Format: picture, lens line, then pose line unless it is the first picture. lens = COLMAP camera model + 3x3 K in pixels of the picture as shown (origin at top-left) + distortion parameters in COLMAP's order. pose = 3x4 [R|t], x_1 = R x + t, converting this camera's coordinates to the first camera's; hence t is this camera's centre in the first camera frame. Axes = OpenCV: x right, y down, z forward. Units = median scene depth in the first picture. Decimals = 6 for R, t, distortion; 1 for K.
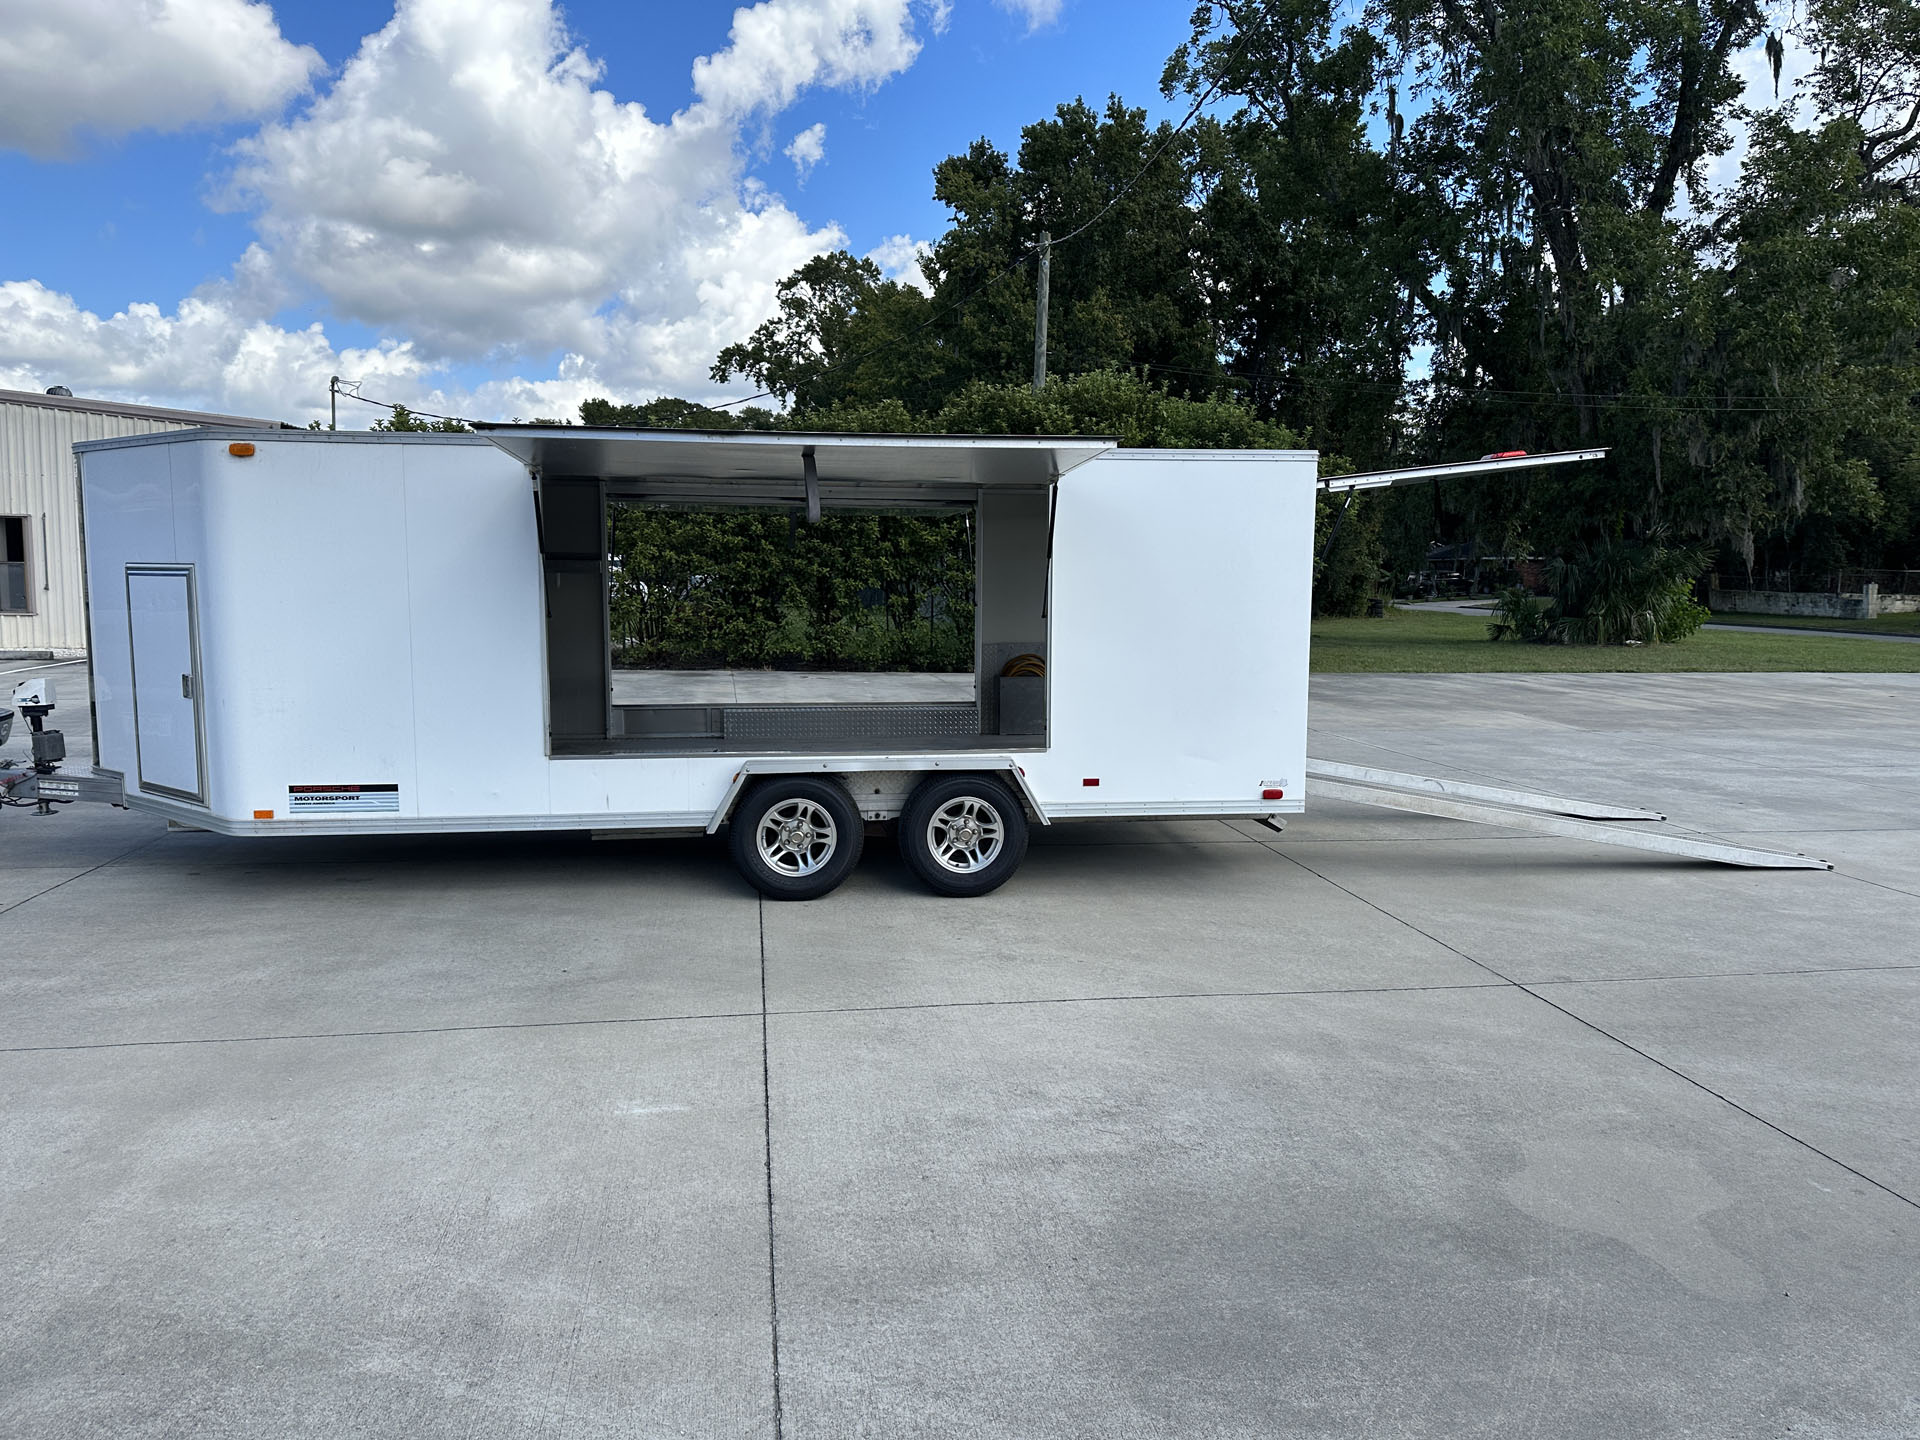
lens RADIAL K [[1327.8, 0, 960.0], [0, 1327.8, 720.0], [0, 0, 1]] dist [0.105420, -0.149945]
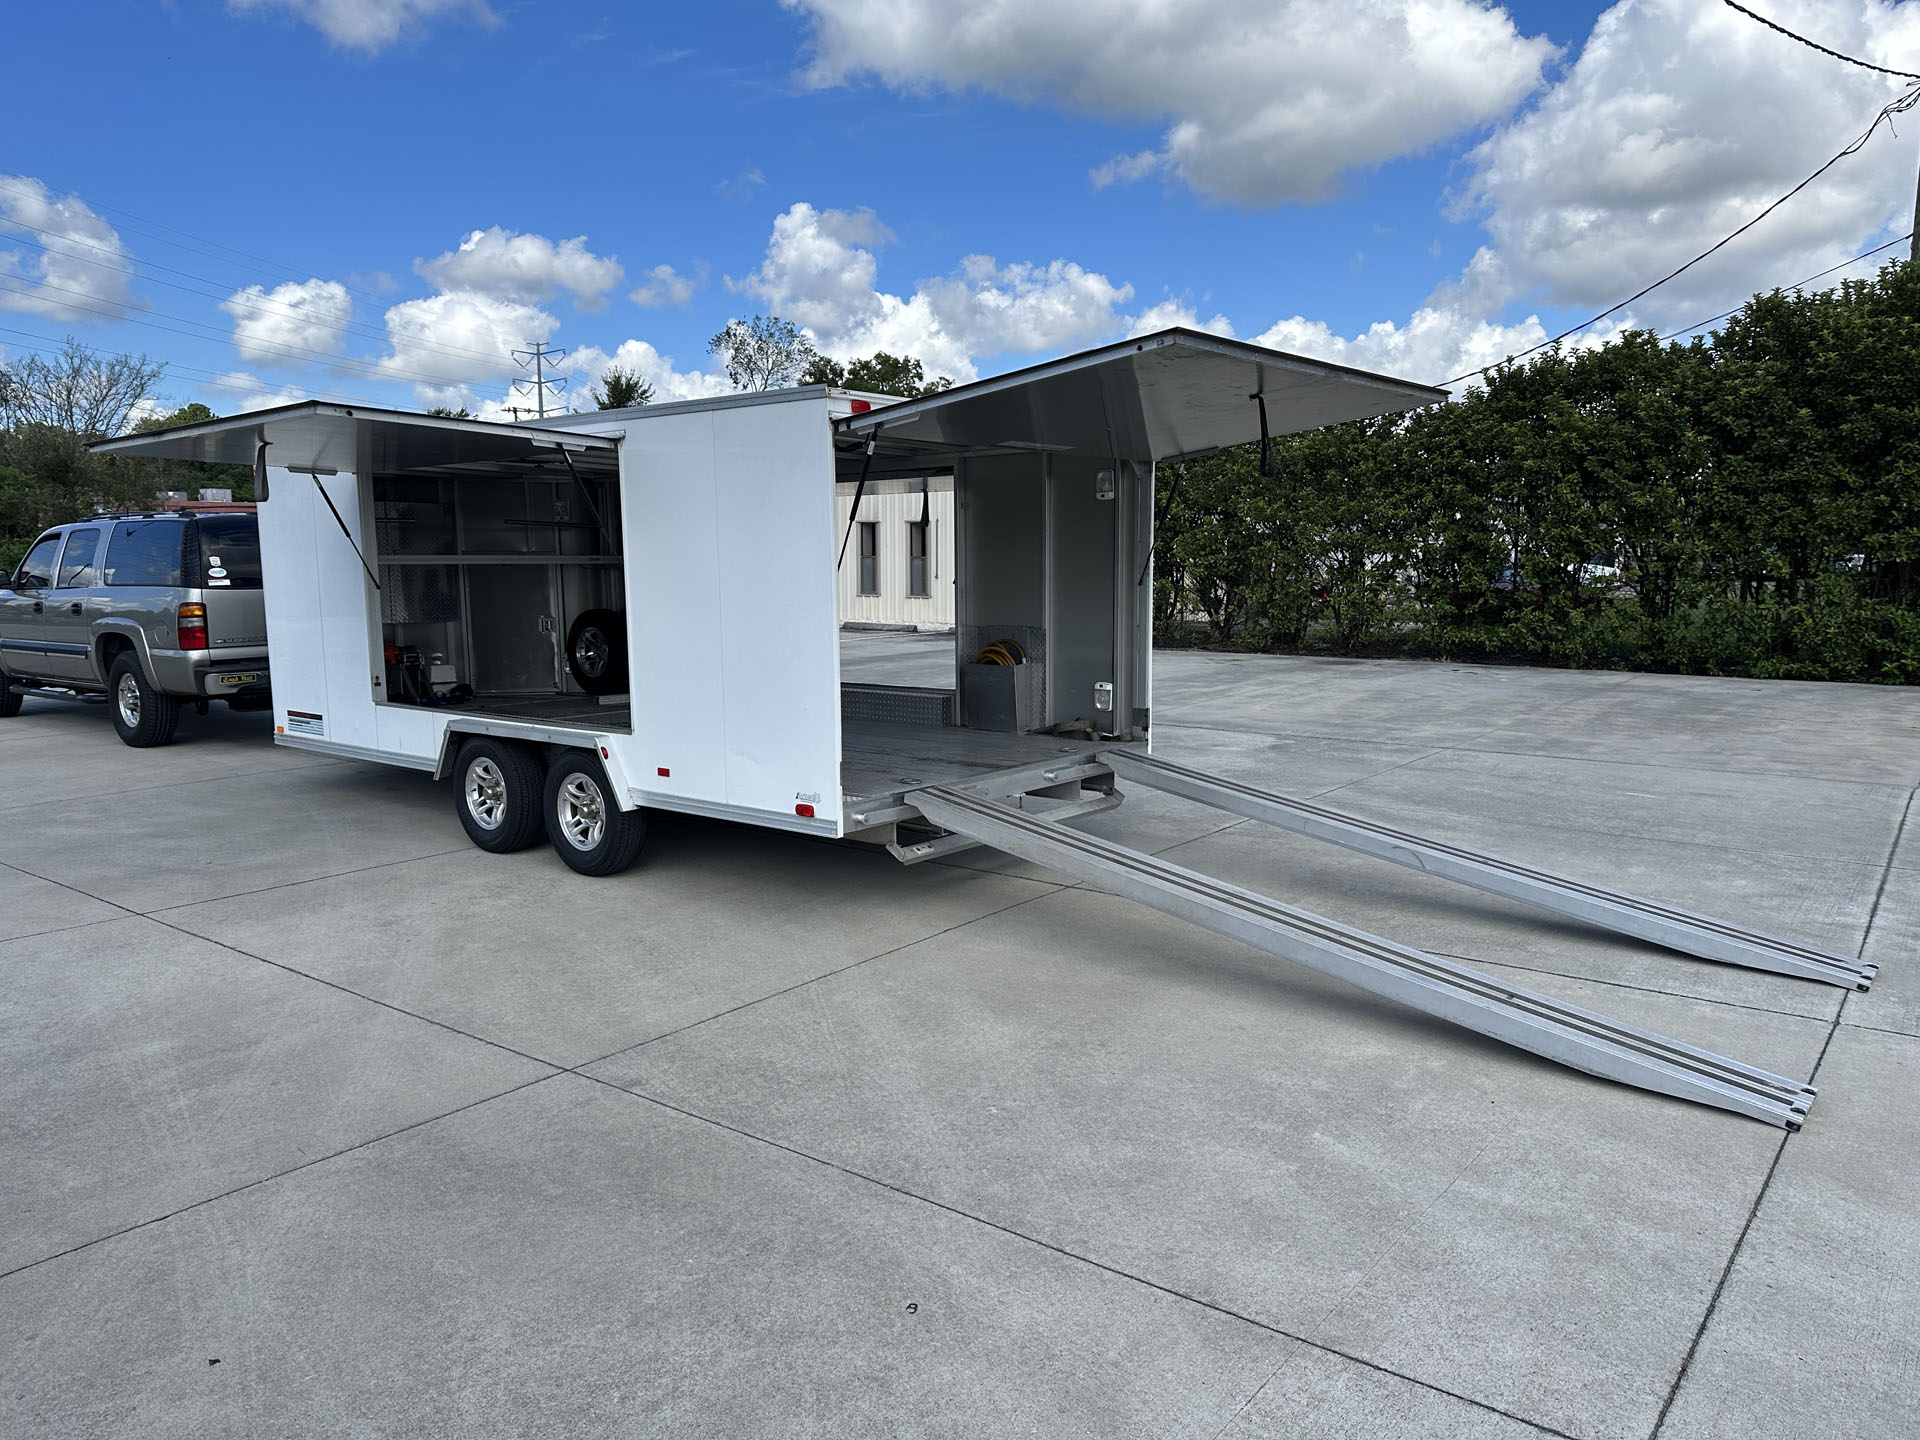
lens RADIAL K [[1350.9, 0, 958.9], [0, 1350.9, 736.0], [0, 0, 1]] dist [0.001693, -0.005227]
pose [[0.674821, 0.081613, -0.733455, 1.147432], [-0.066462, 0.996548, 0.049739, -0.045916], [0.734983, 0.015182, 0.677916, 0.670666]]
